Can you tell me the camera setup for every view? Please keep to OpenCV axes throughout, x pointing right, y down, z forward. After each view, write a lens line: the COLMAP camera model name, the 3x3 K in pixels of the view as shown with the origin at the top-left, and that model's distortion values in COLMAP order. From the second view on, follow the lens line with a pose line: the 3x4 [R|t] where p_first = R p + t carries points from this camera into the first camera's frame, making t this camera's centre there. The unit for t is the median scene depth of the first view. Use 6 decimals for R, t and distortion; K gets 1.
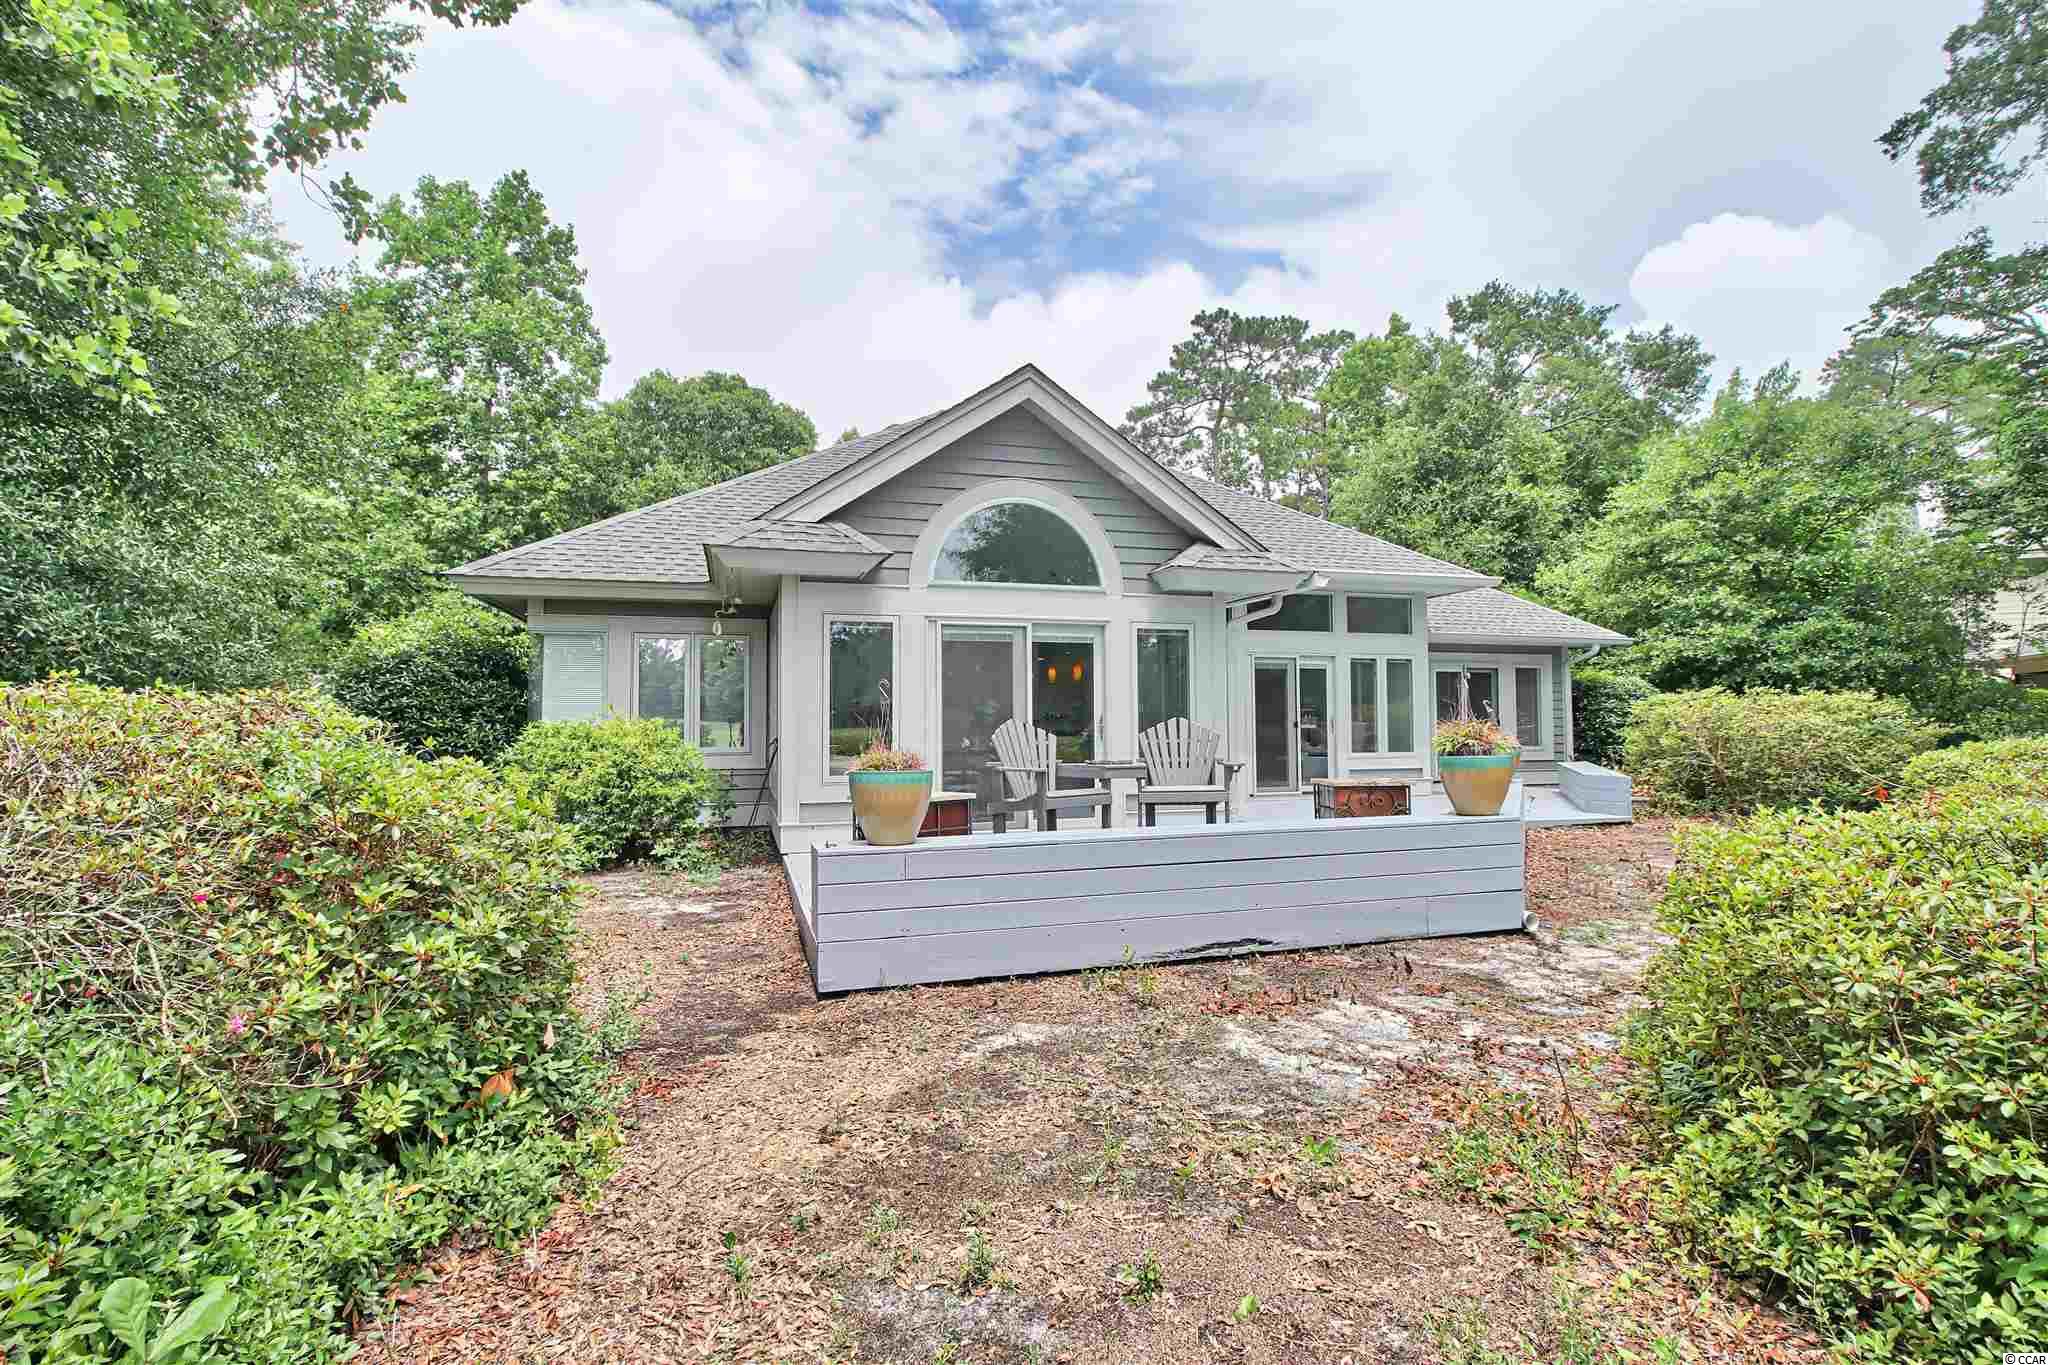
lens RADIAL K [[948.0, 0, 1014.4], [0, 948.0, 675.6], [0, 0, 1]] dist [0.001599, -0.014428]
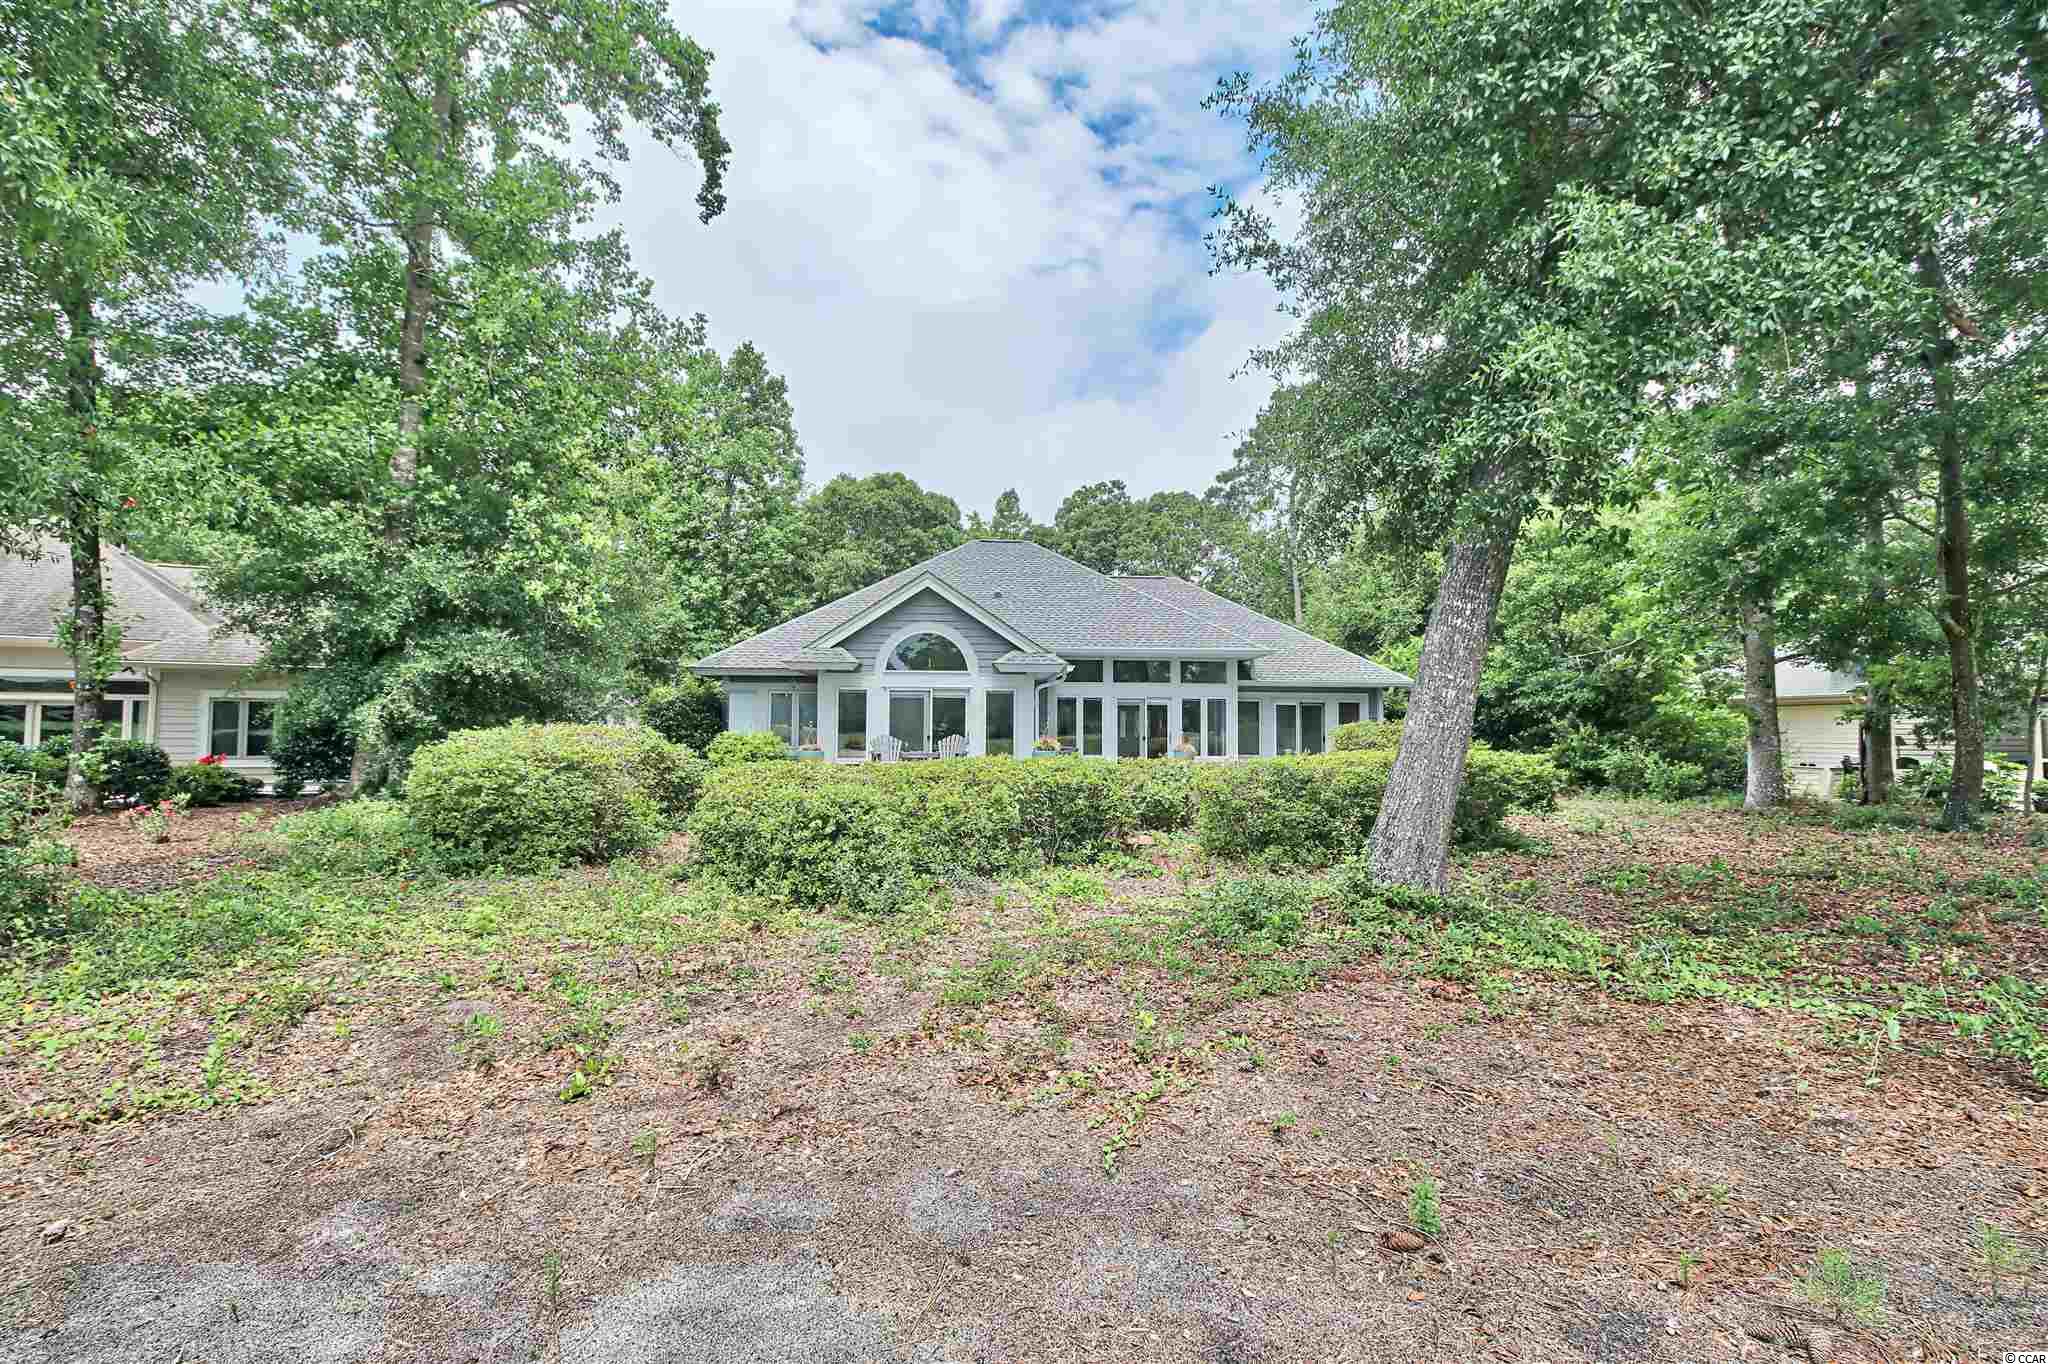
lens RADIAL K [[948.0, 0, 1014.4], [0, 948.0, 675.1], [0, 0, 1]] dist [0.001599, -0.014428]
pose [[0.973137, -0.001875, -0.230218, 0.372962], [-0.000492, 0.999948, -0.010224, -0.035539], [0.230225, 0.010063, 0.973085, -0.561438]]
